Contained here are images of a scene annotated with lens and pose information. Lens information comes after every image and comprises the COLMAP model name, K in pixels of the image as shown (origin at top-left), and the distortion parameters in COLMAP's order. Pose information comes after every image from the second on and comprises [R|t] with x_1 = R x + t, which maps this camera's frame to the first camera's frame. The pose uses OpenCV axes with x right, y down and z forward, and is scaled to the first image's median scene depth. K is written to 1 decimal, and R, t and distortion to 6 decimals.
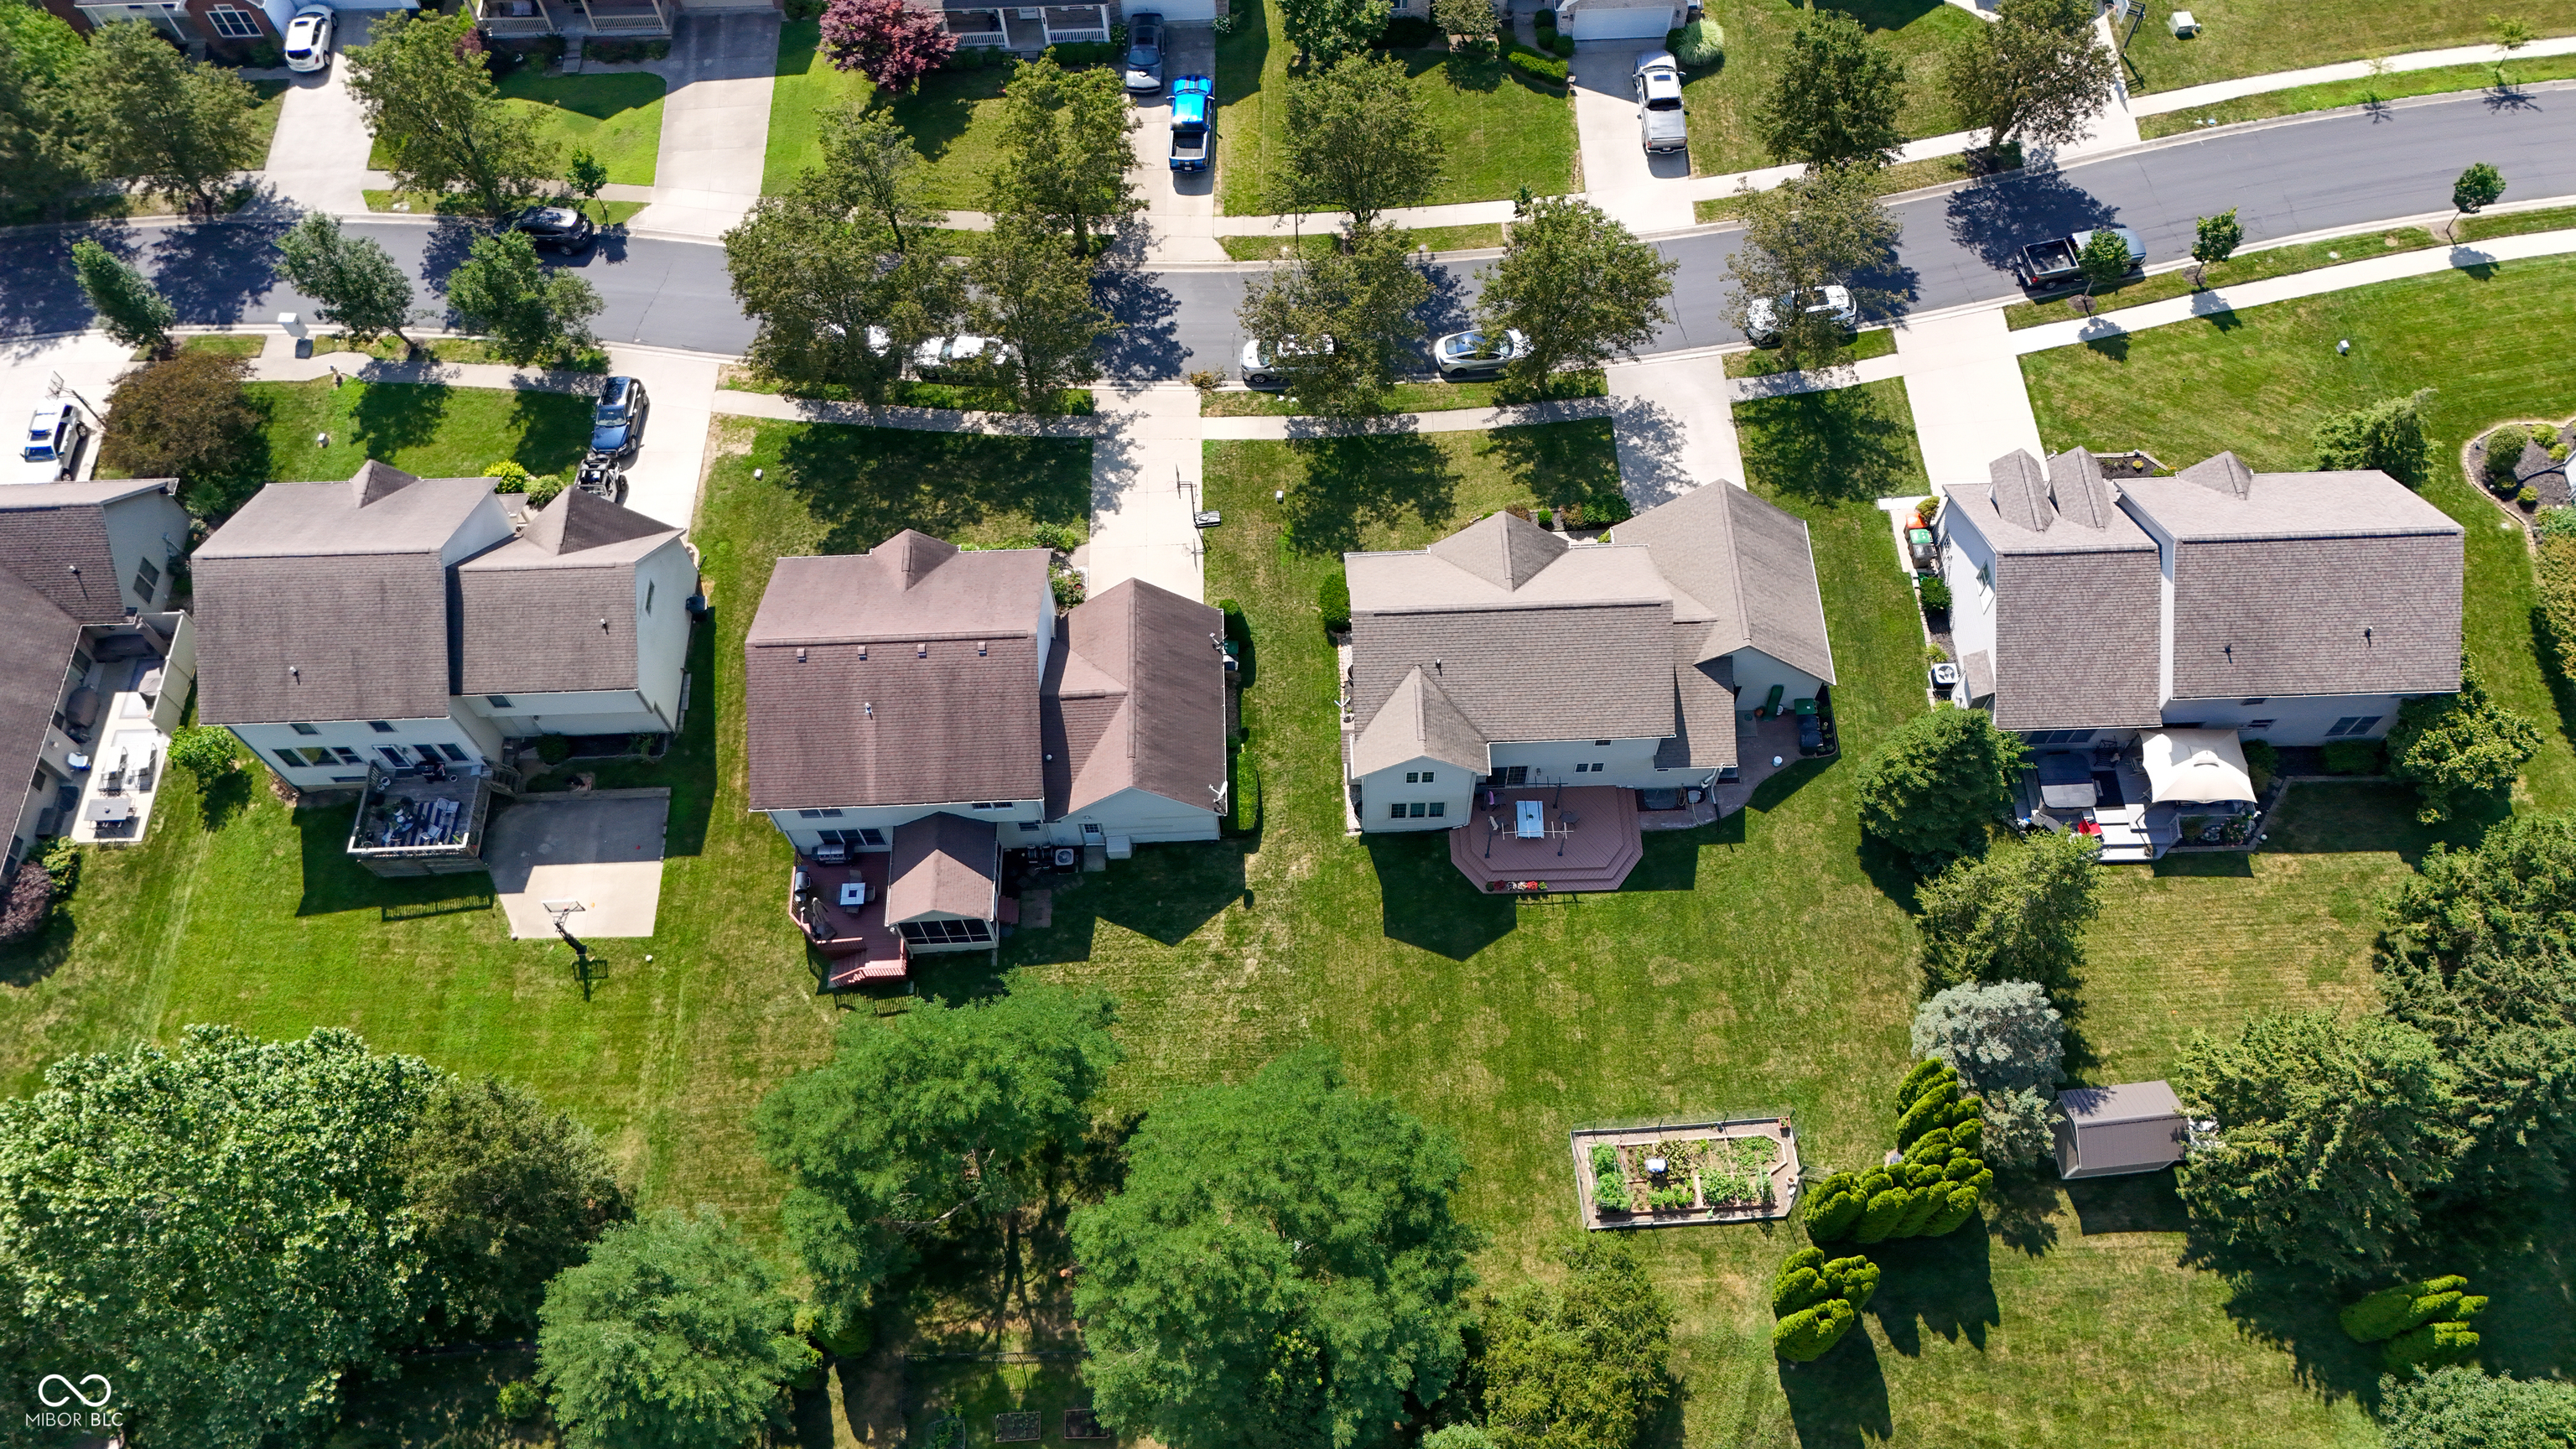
lens RADIAL K [[1892.9, 0, 1295.2], [0, 1892.9, 728.3], [0, 0, 1]] dist [0.040614, -0.019610]
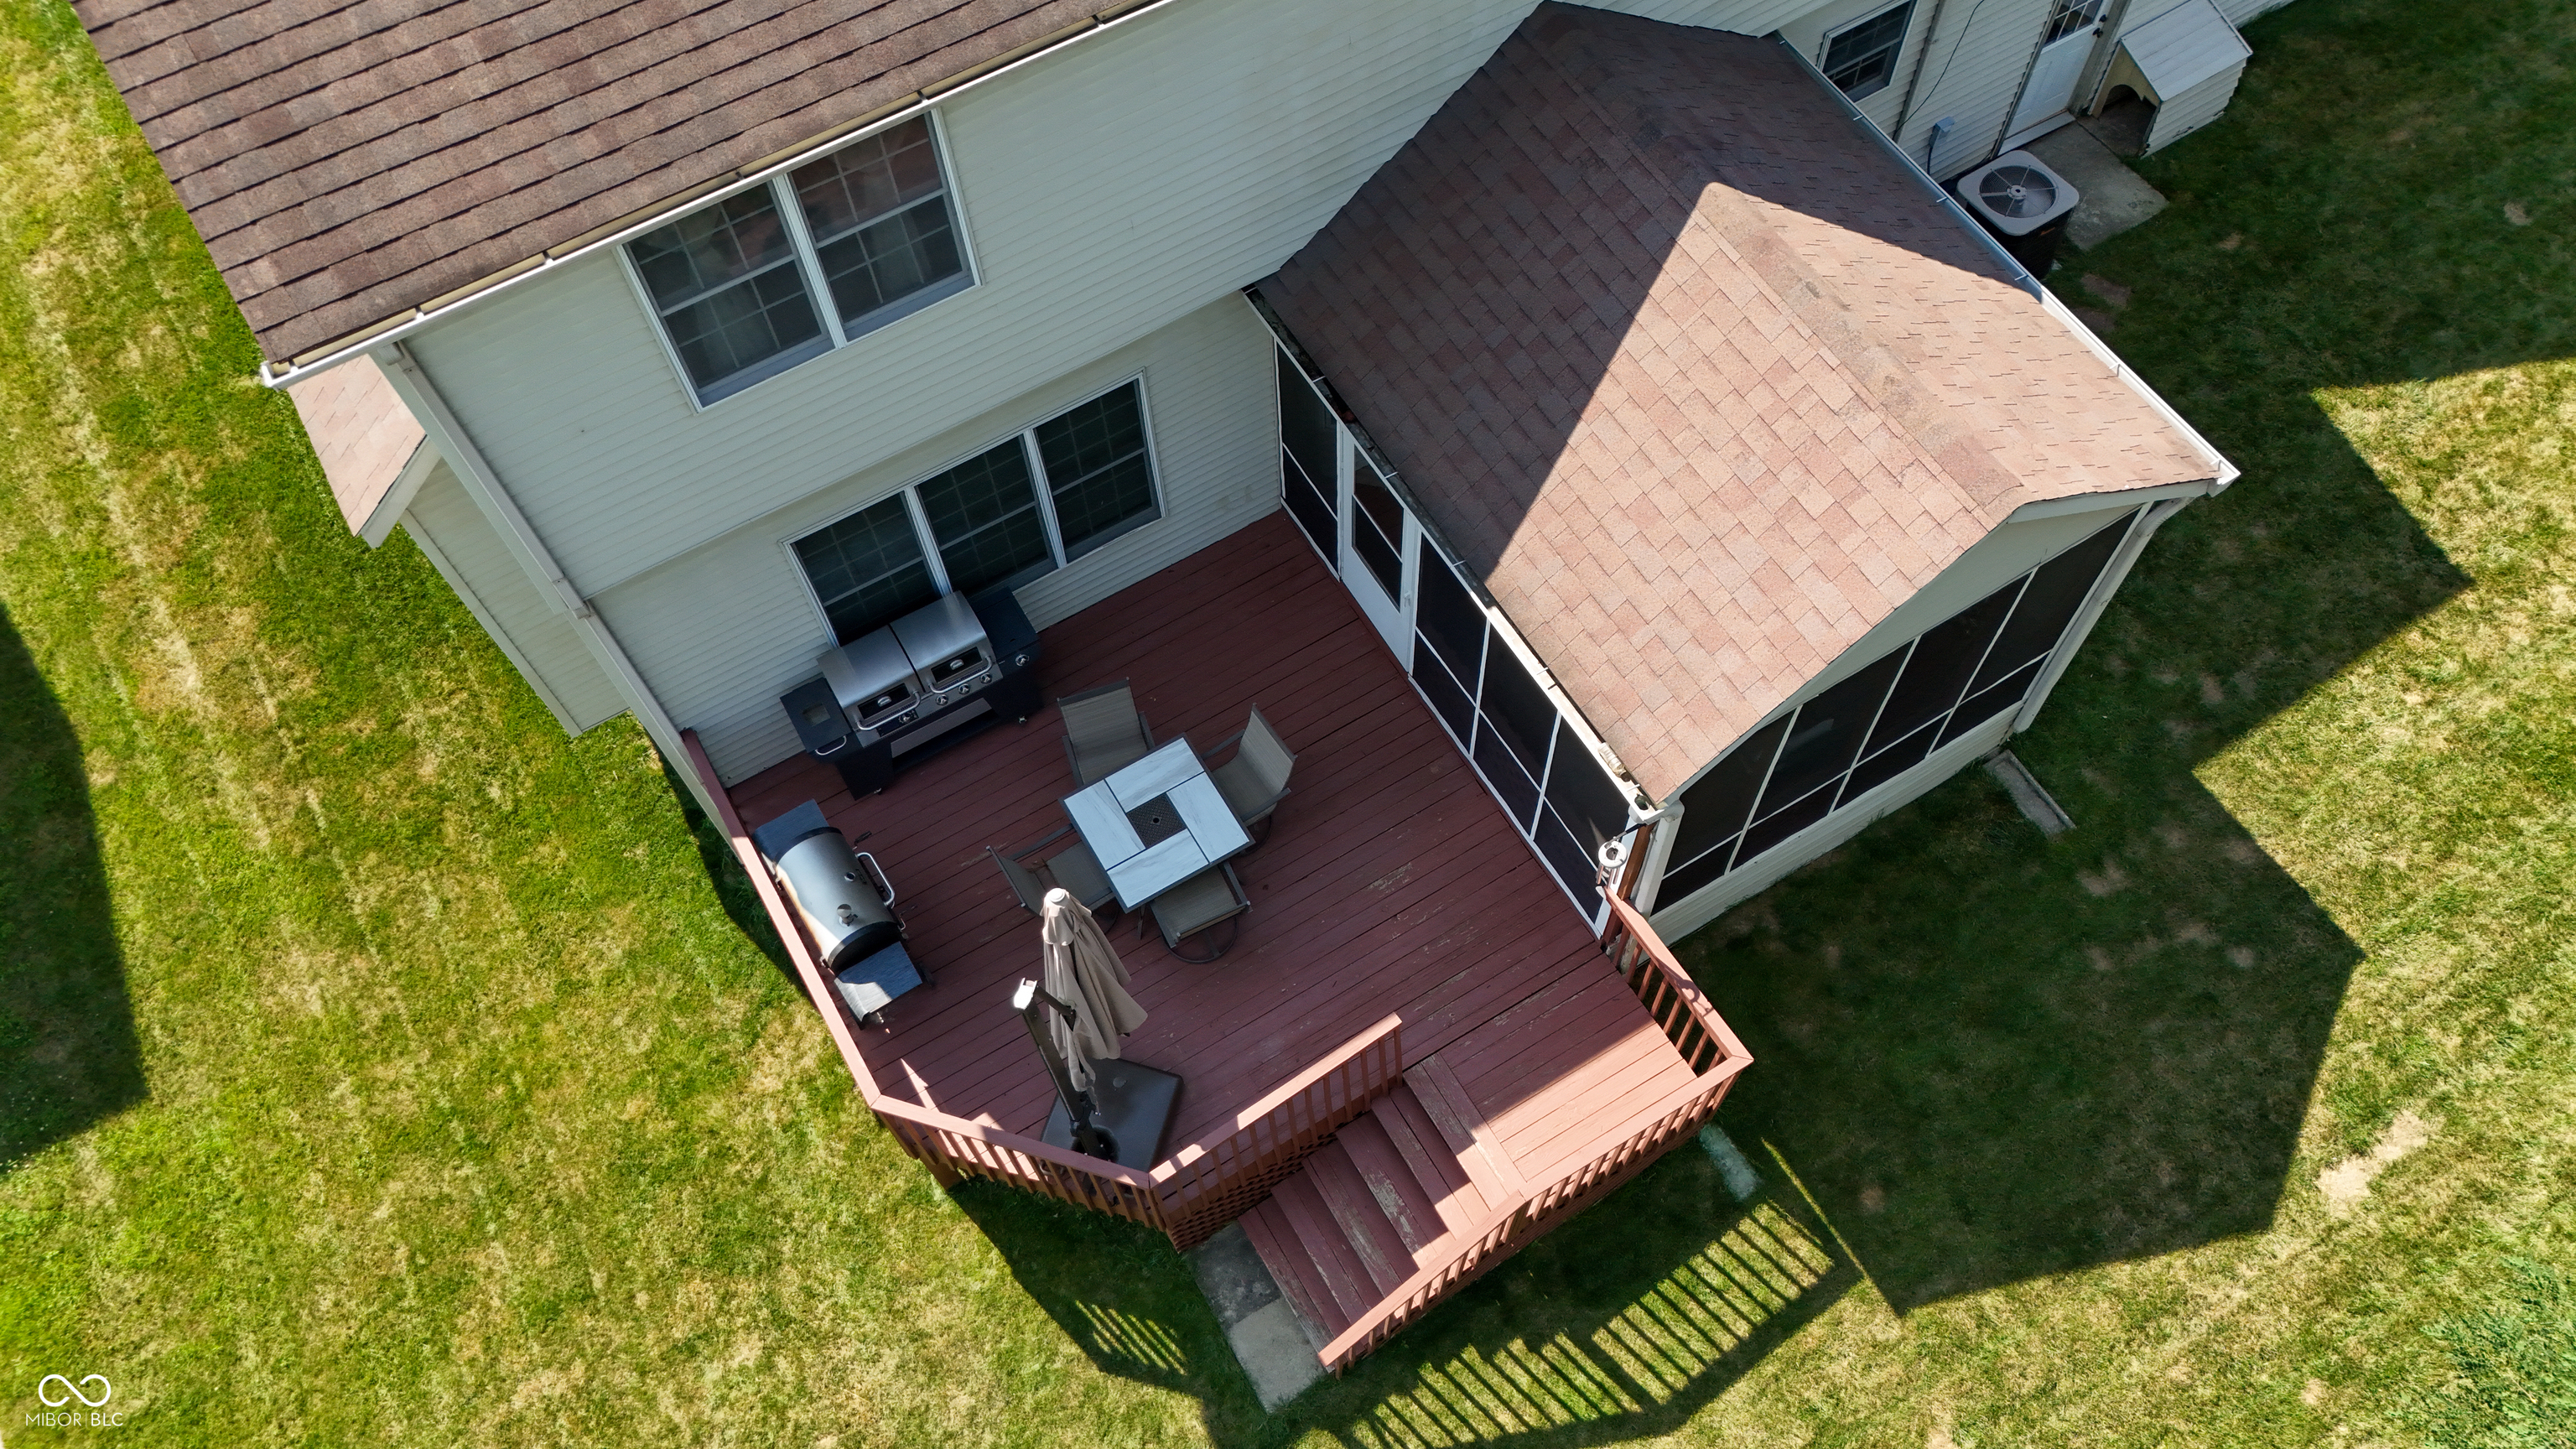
lens RADIAL K [[1892.9, 0, 1293.8], [0, 1892.9, 720.4], [0, 0, 1]] dist [0.040614, -0.019610]
pose [[0.877074, -0.424269, 0.225248, -0.243905], [0.428728, 0.902892, 0.031267, 0.075587], [-0.216640, 0.069147, 0.973800, 0.797985]]
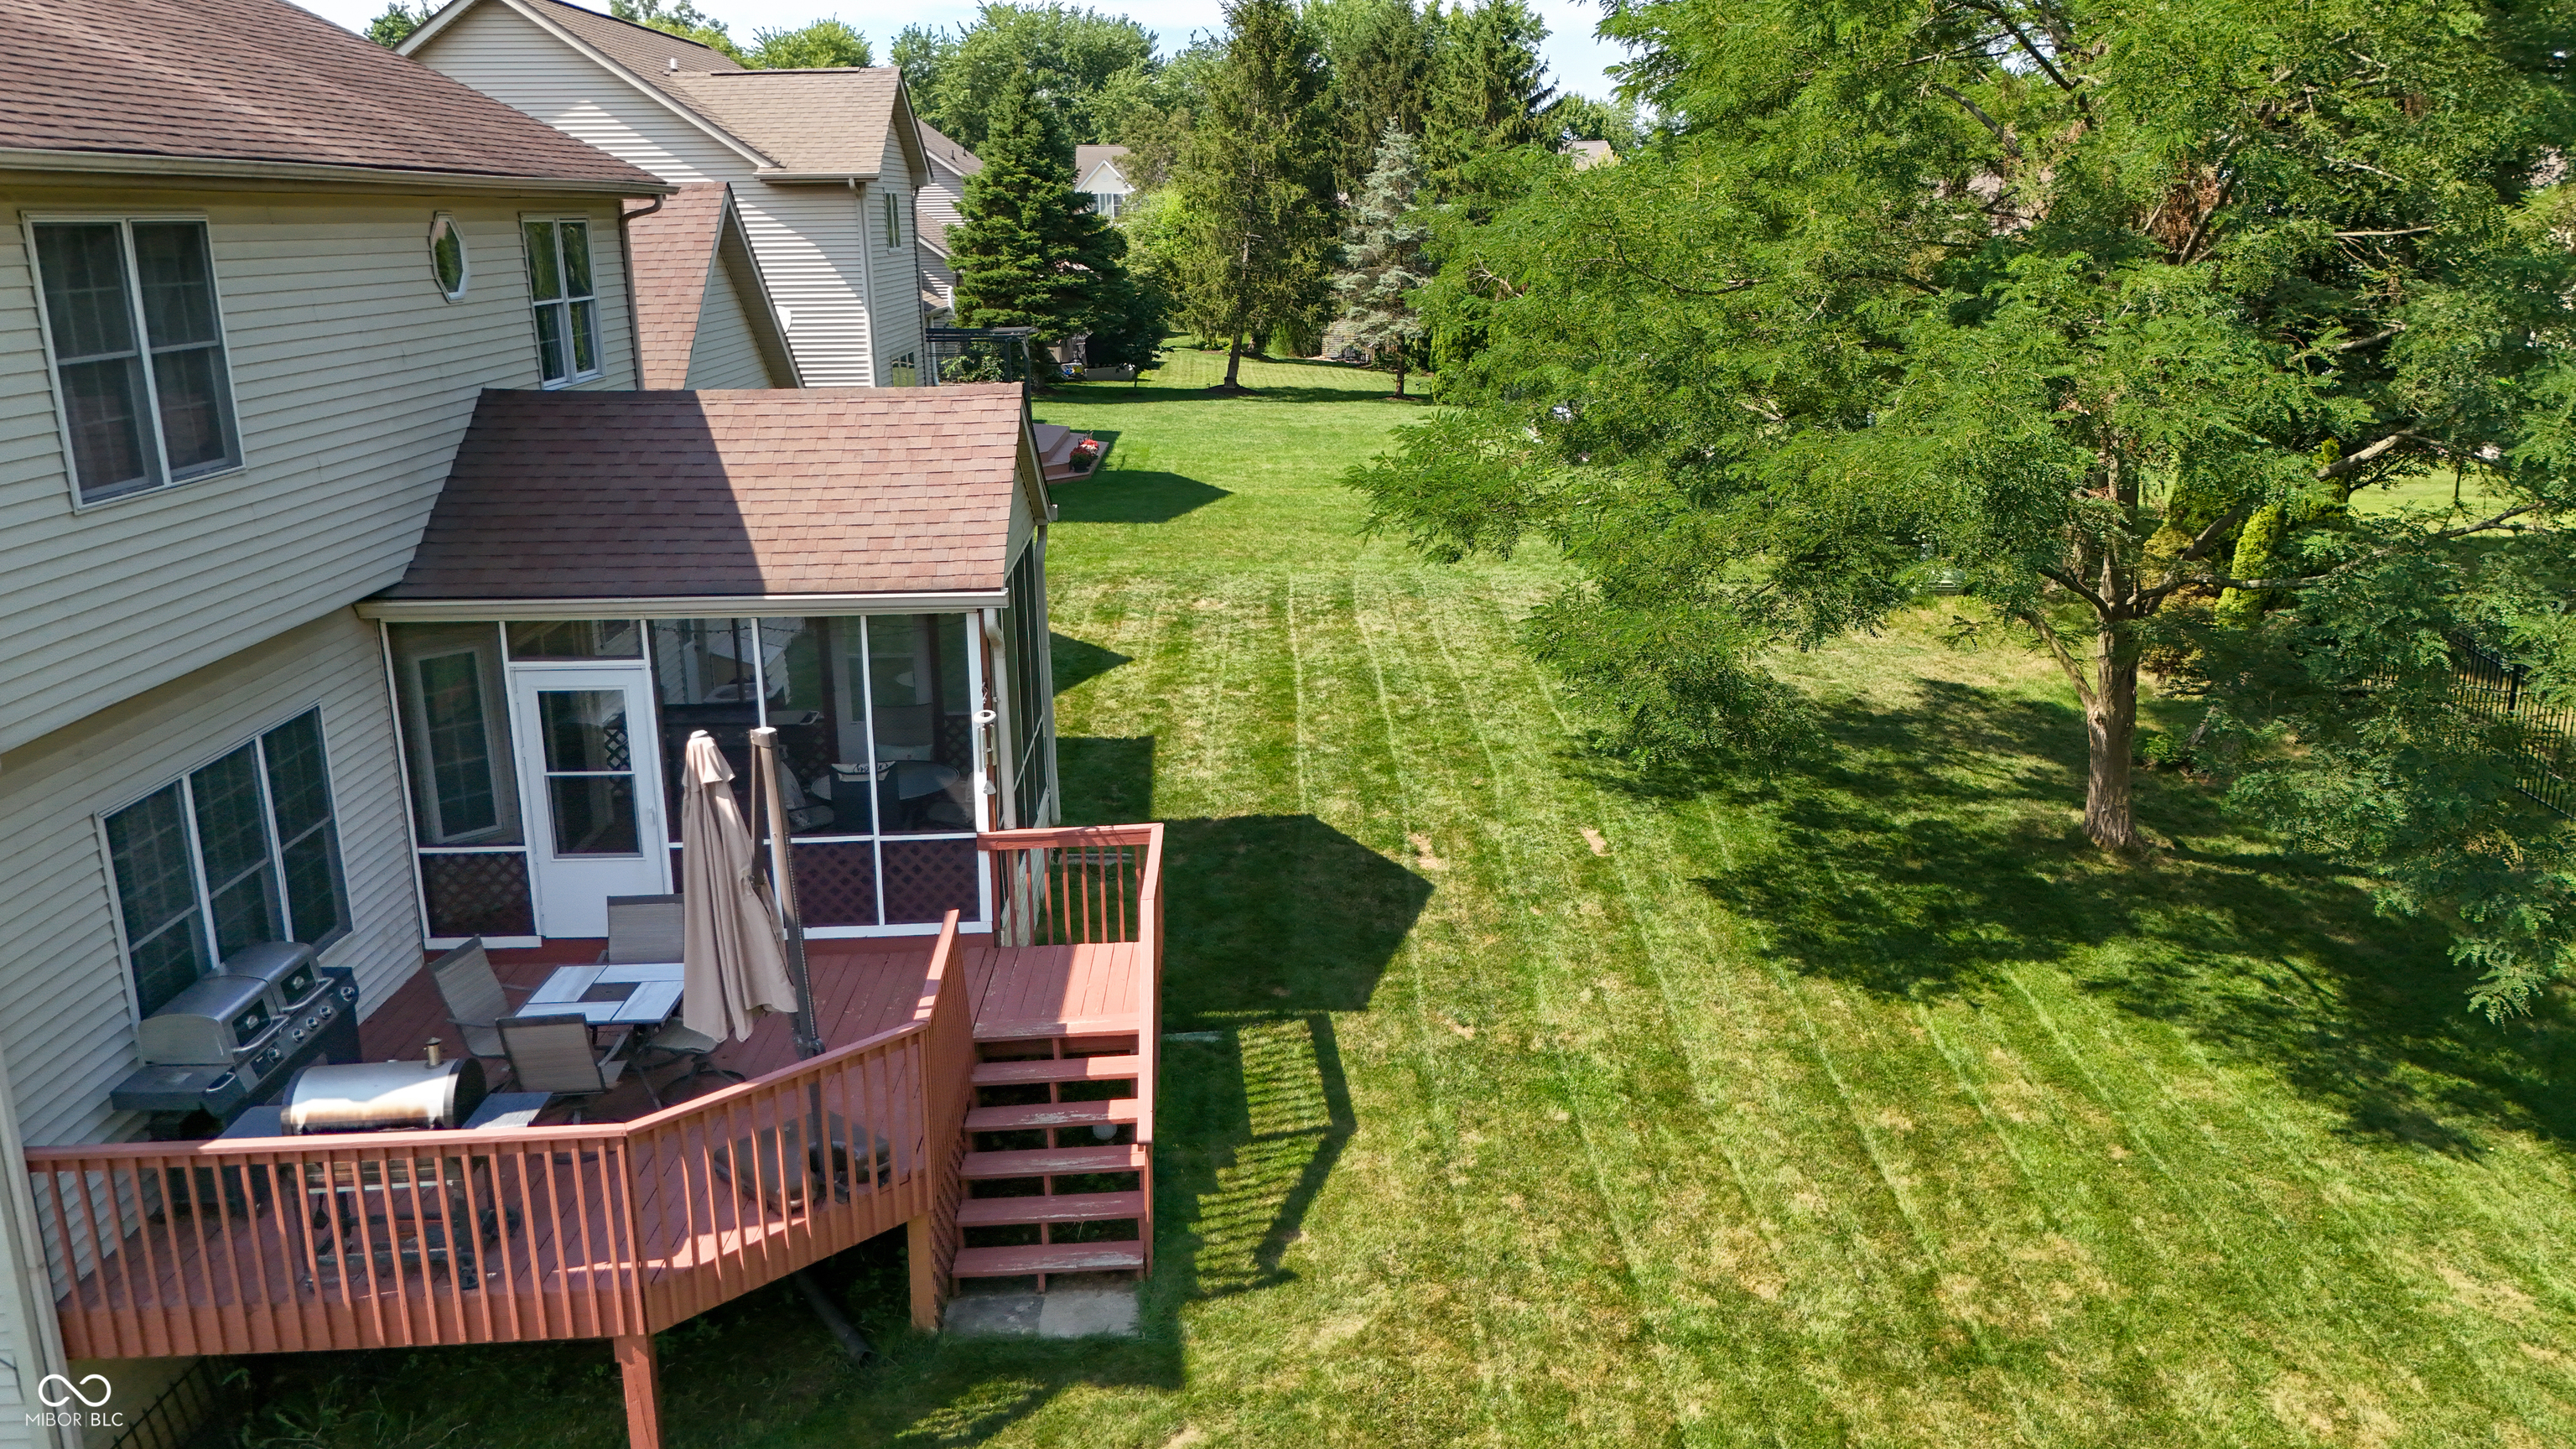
lens RADIAL K [[1892.9, 0, 1316.1], [0, 1892.9, 717.2], [0, 0, 1]] dist [0.040614, -0.019610]
pose [[-0.003471, -0.234128, 0.972200, -0.362385], [0.886846, 0.448491, 0.111173, 0.105905], [-0.462052, 0.862577, 0.206079, 0.877740]]
